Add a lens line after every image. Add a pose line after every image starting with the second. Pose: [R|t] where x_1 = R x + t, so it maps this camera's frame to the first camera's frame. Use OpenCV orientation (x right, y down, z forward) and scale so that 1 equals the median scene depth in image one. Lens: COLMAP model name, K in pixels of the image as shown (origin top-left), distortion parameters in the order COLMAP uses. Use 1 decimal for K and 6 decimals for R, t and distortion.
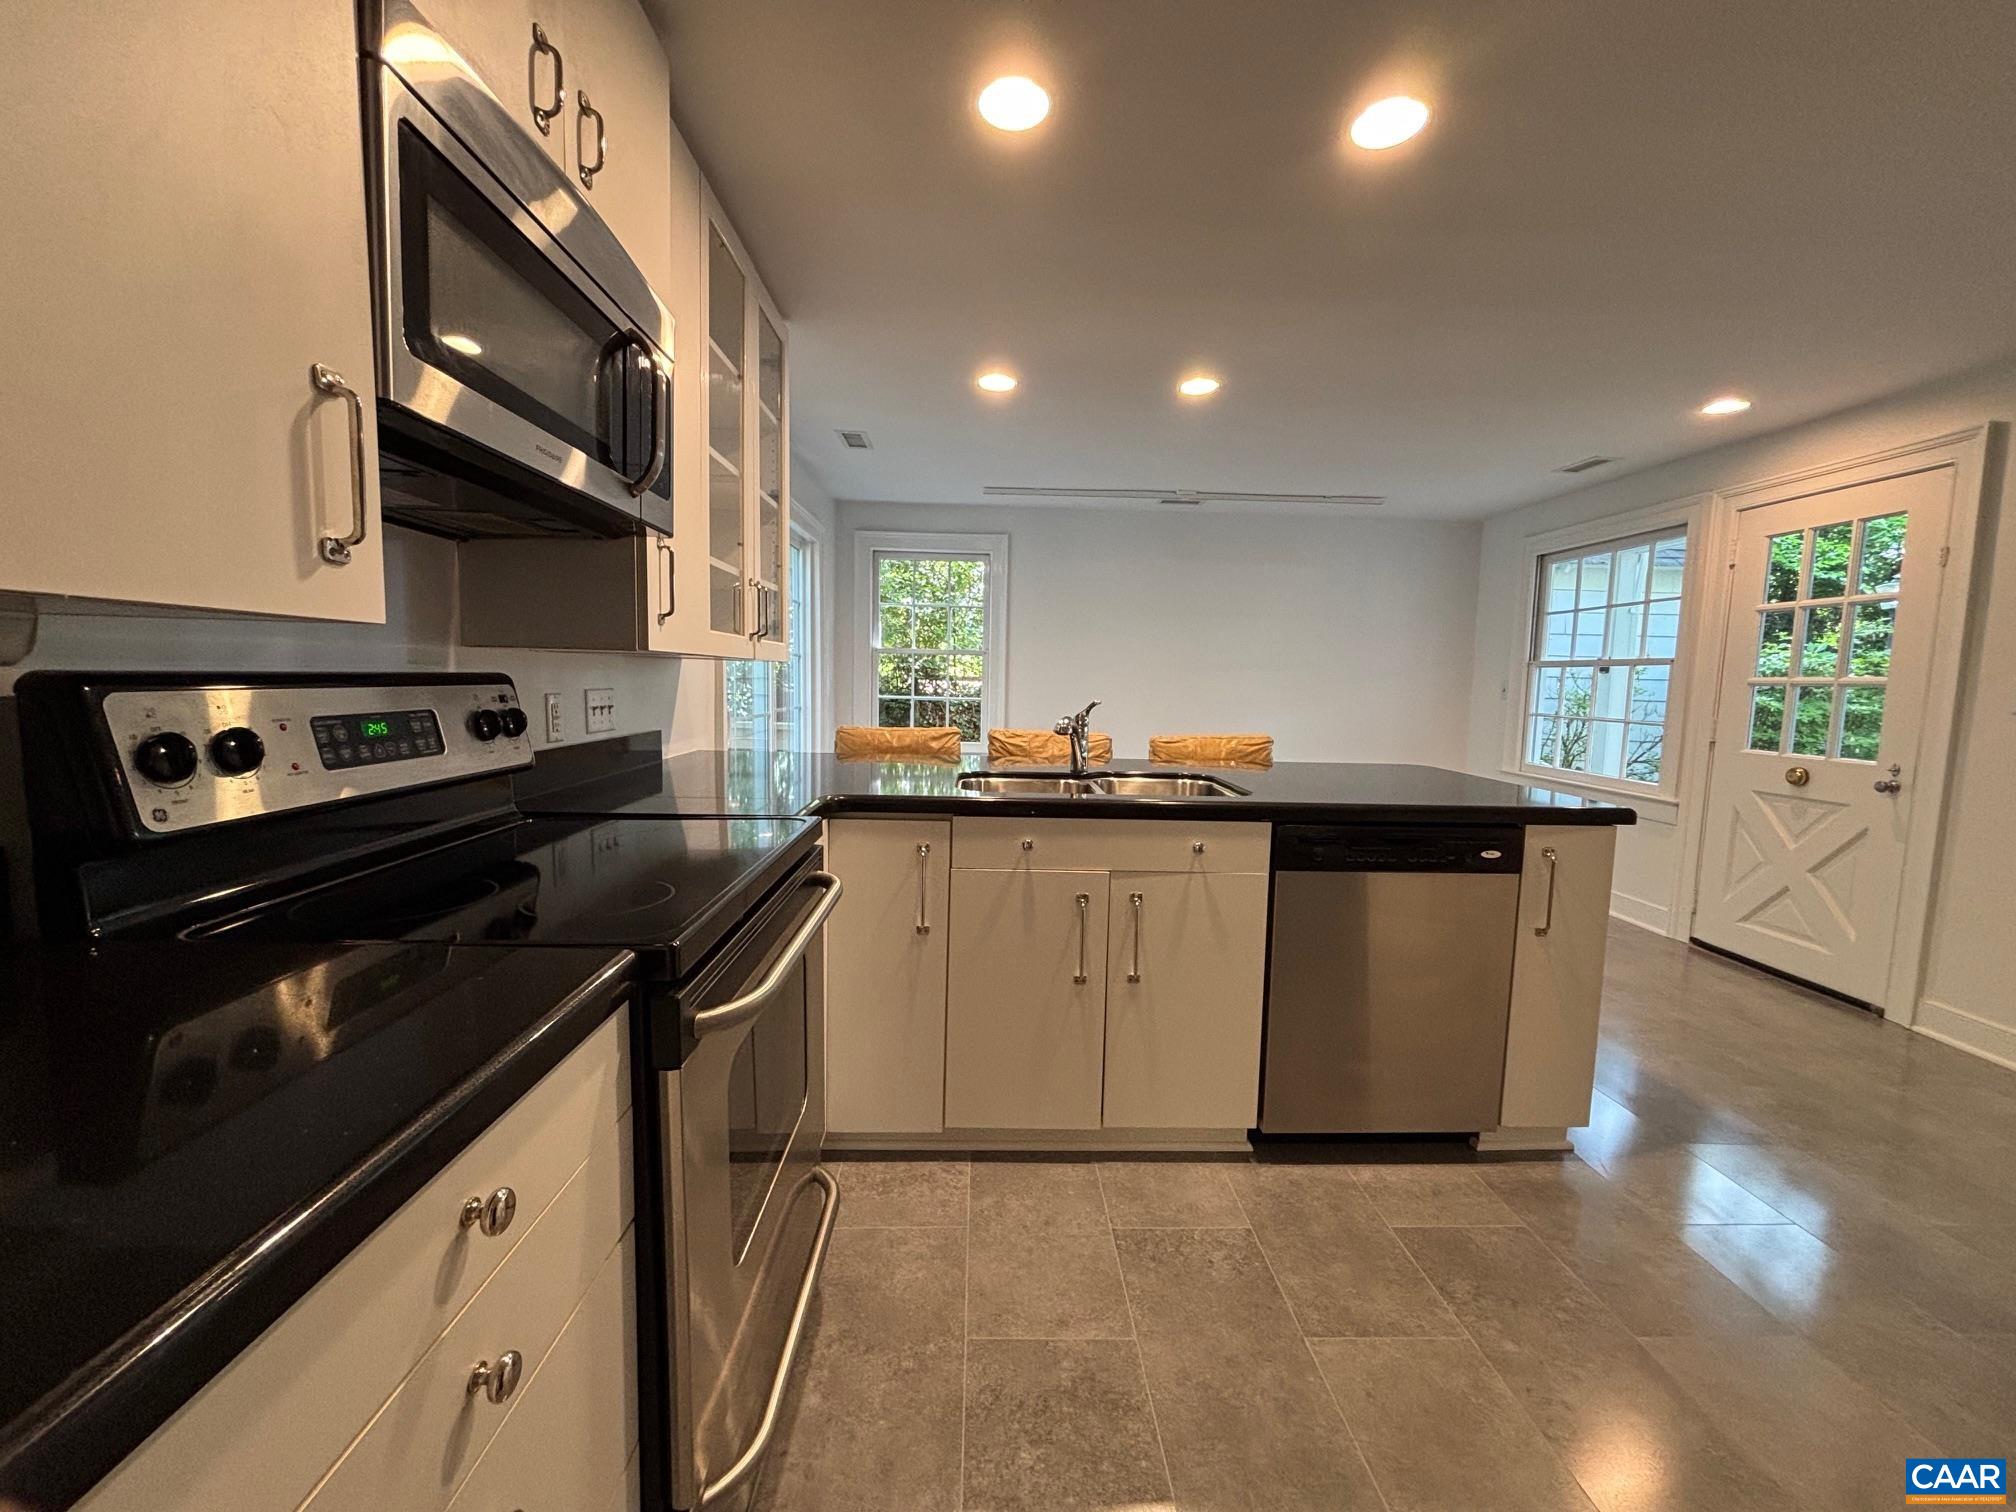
lens RADIAL K [[816.0, 0, 1018.1], [0, 816.0, 755.8], [0, 0, 1]] dist [-0.002144, -0.000040]
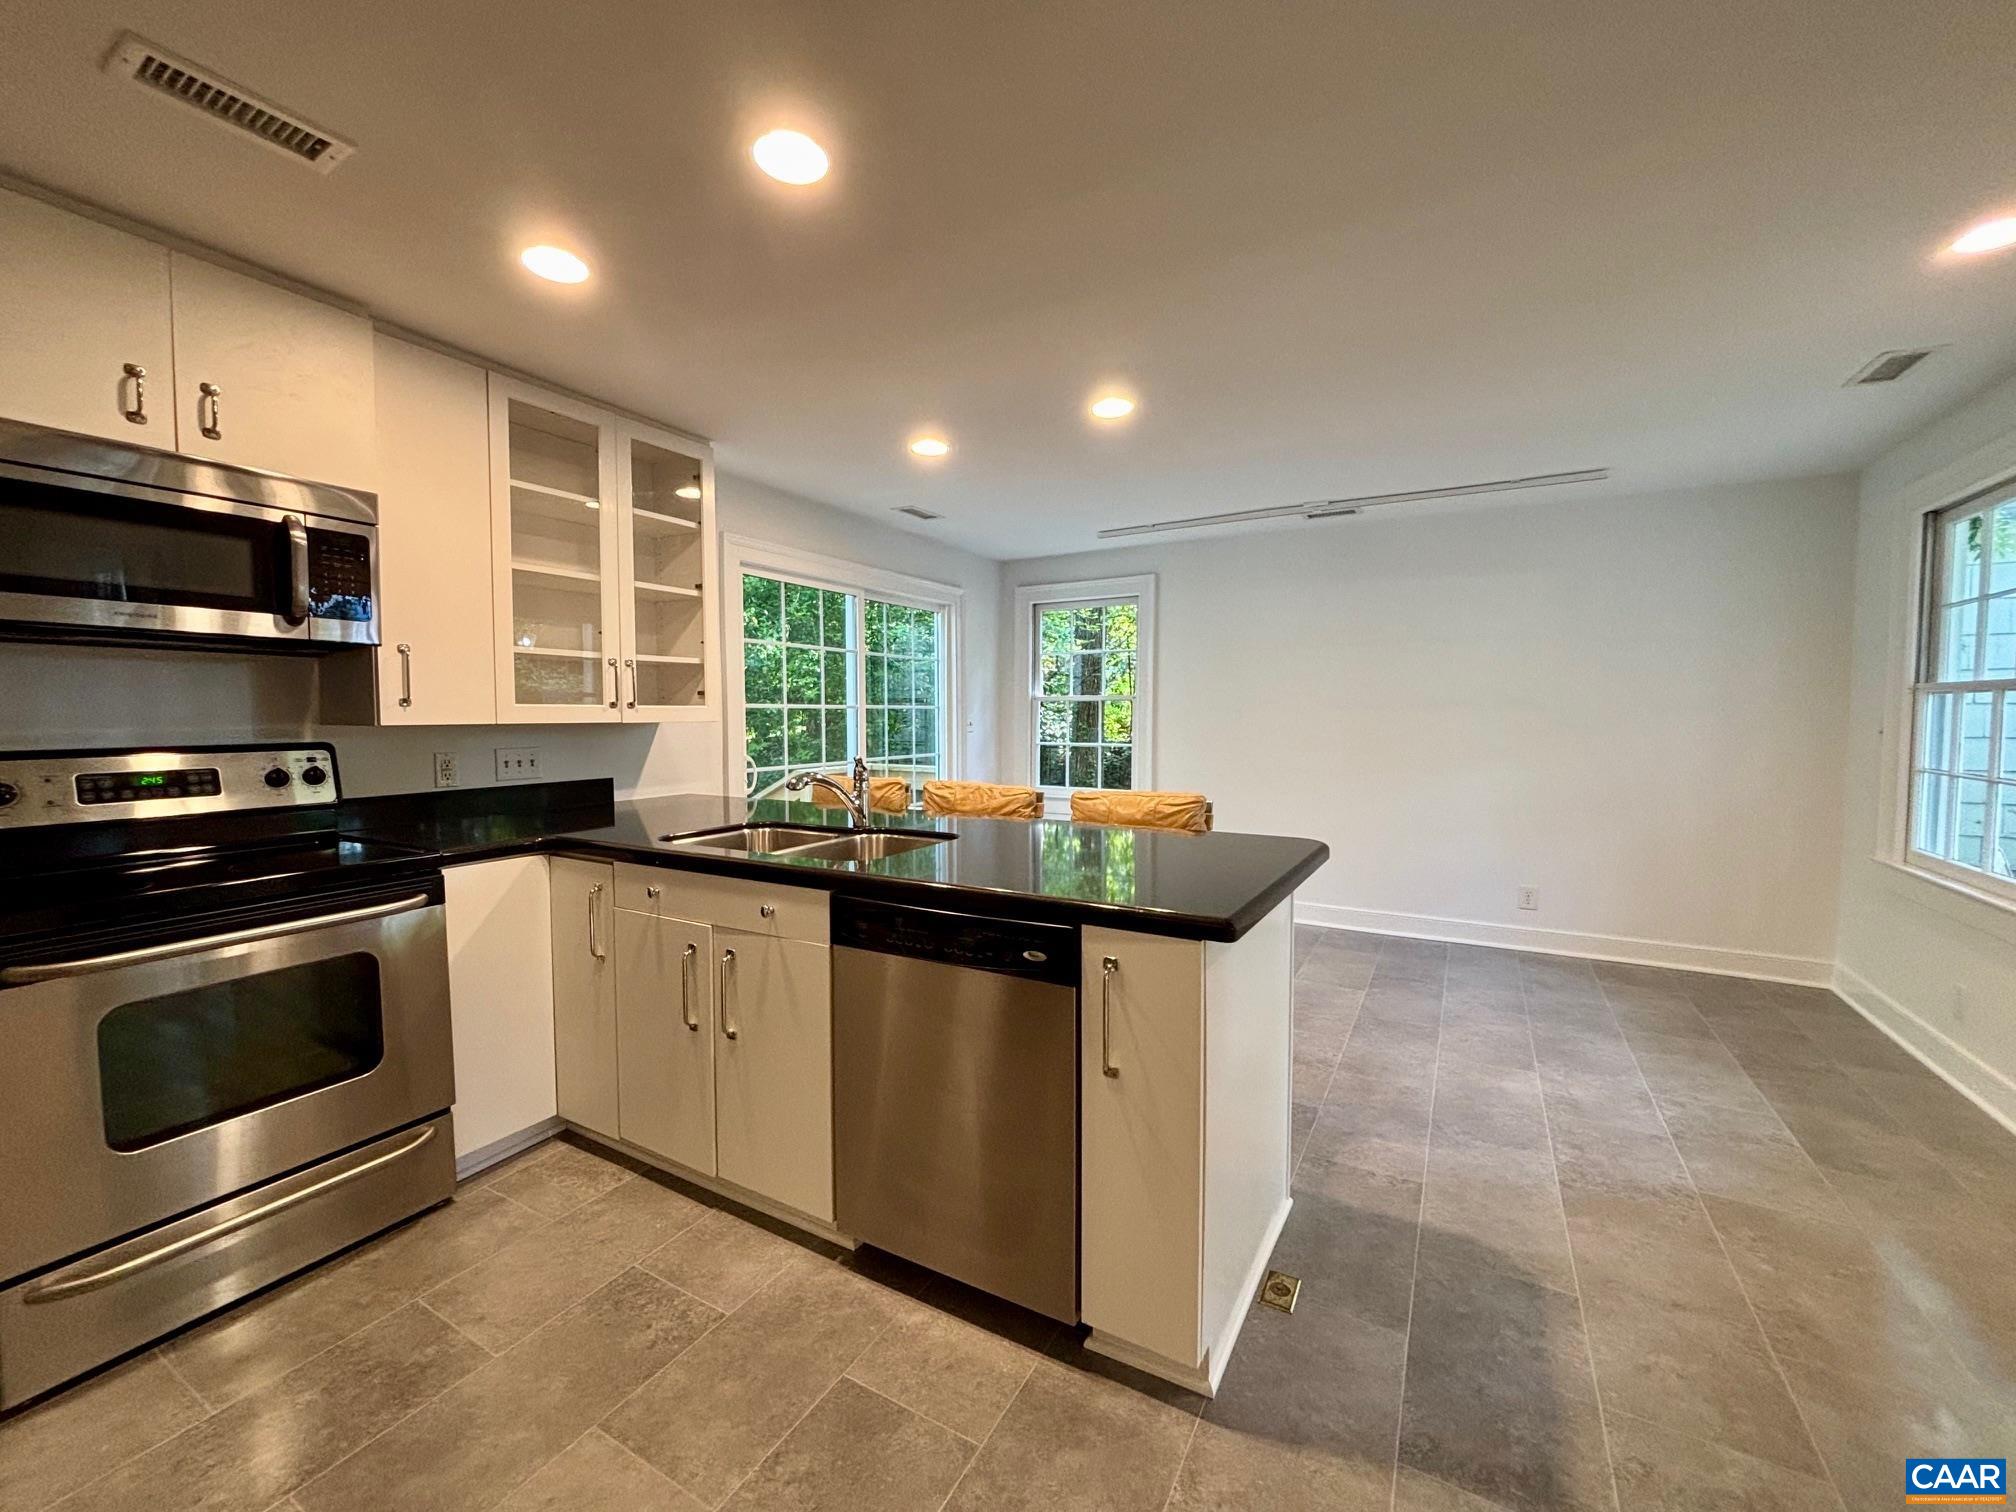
lens RADIAL K [[816.0, 0, 1018.1], [0, 816.0, 755.8], [0, 0, 1]] dist [-0.002144, -0.000040]
pose [[0.850041, 0.004502, -0.526697, 0.963615], [-0.029799, 0.998773, -0.039555, -0.041779], [0.525872, 0.049318, 0.849133, 0.303319]]
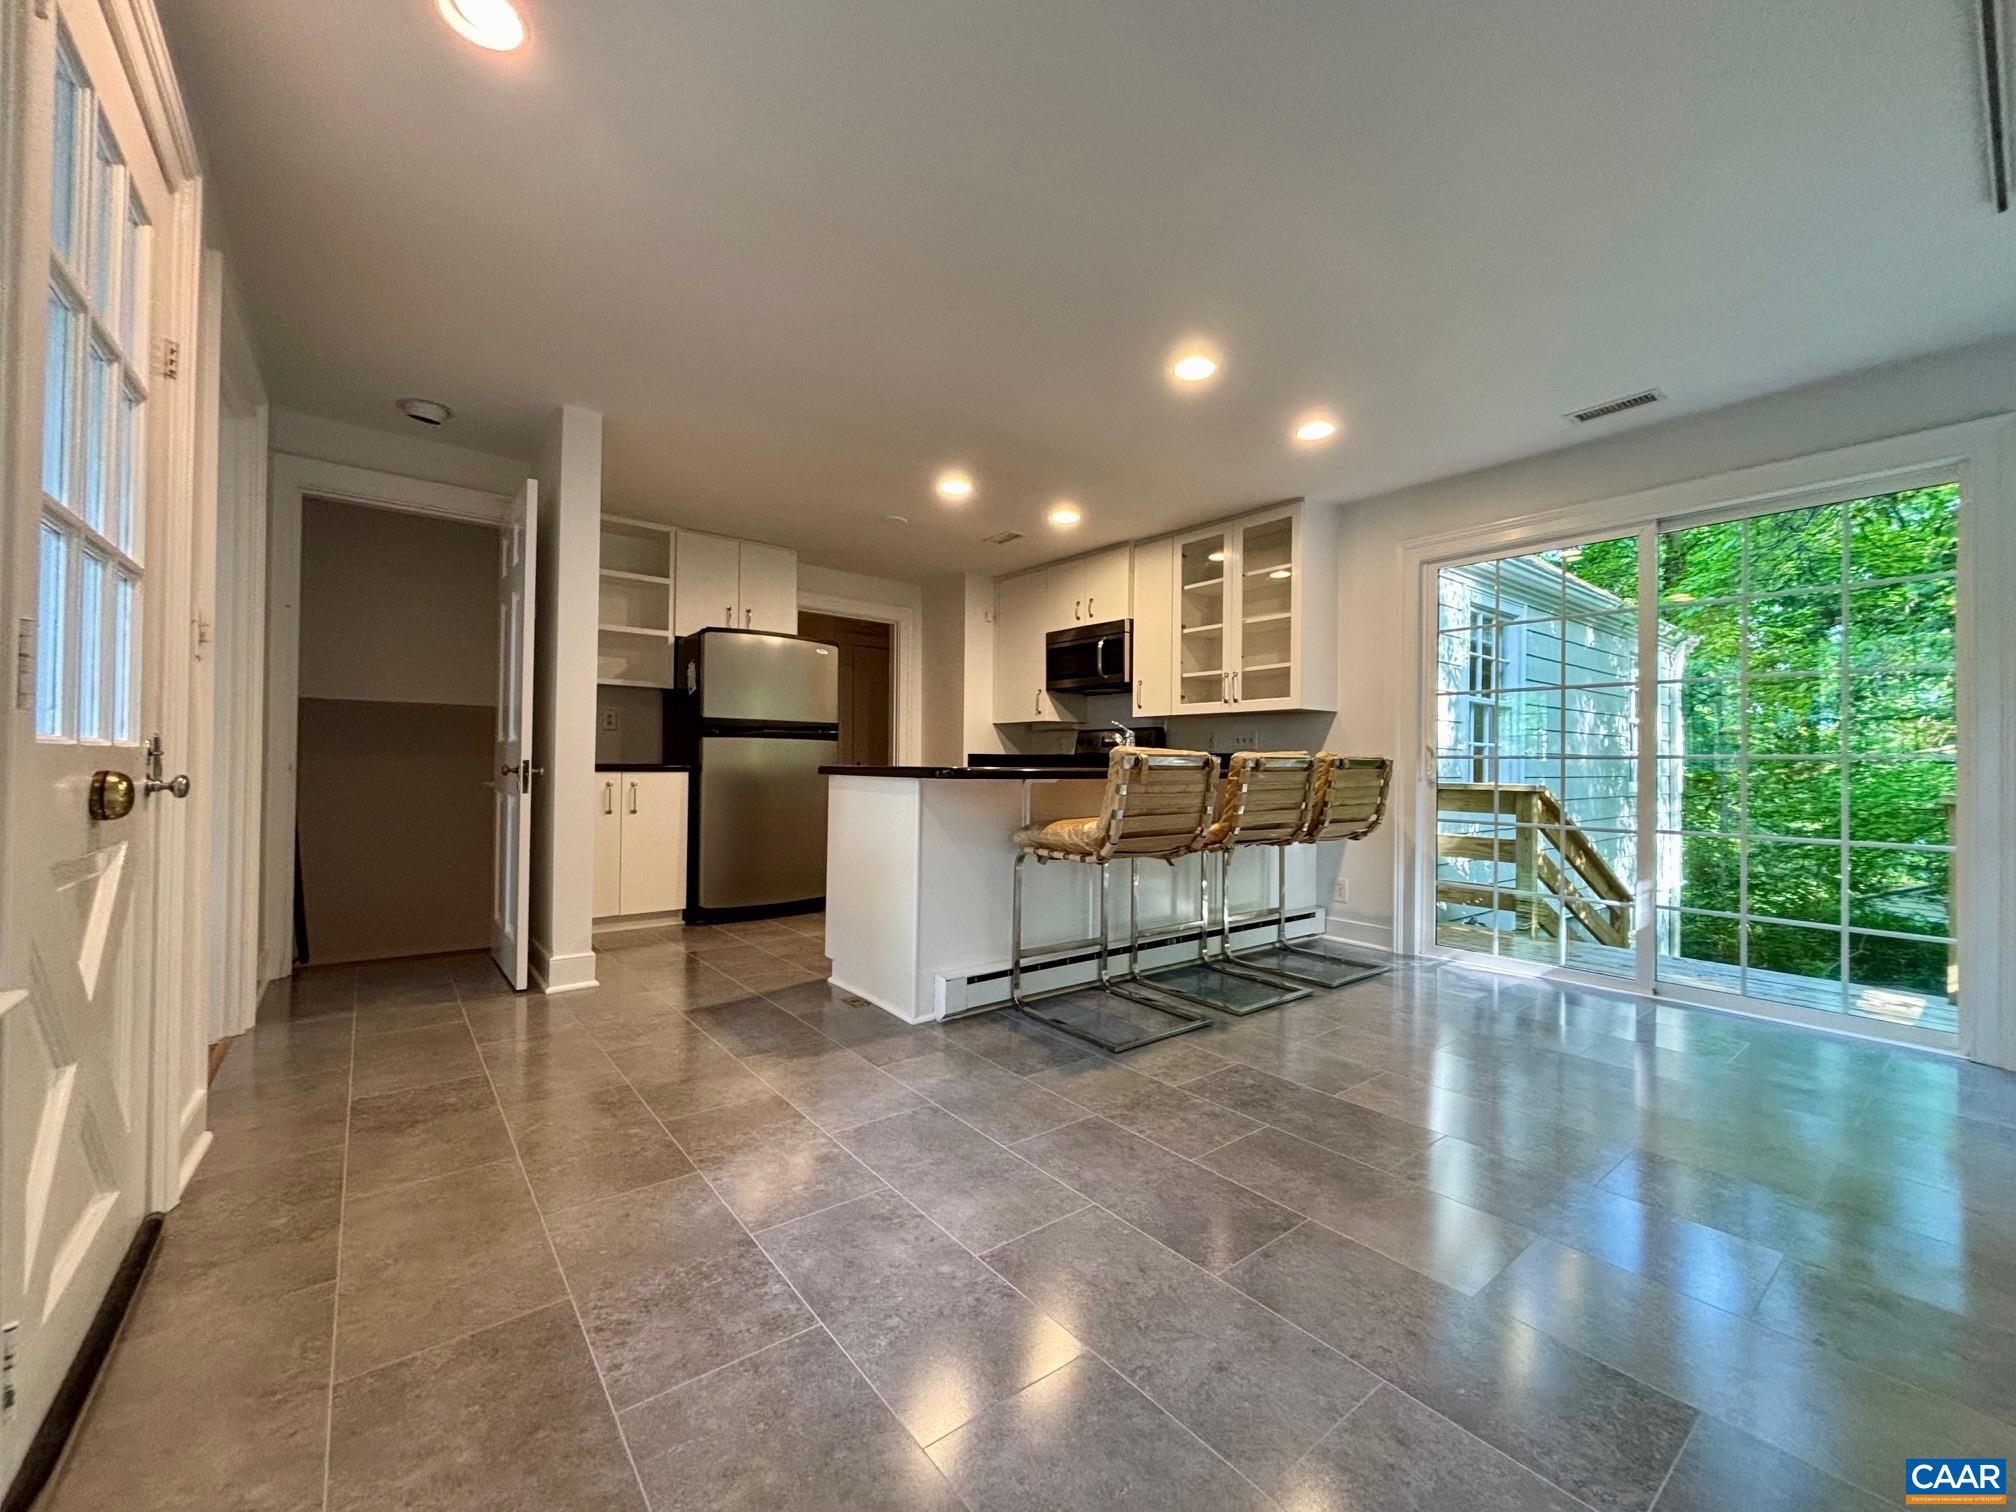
lens RADIAL K [[816.0, 0, 1018.1], [0, 816.0, 755.8], [0, 0, 1]] dist [-0.002144, -0.000040]
pose [[-0.806263, -0.031614, -0.590712, 1.422472], [-0.080712, 0.995112, 0.056907, -0.094008], [0.586026, 0.093560, -0.804873, 2.579216]]
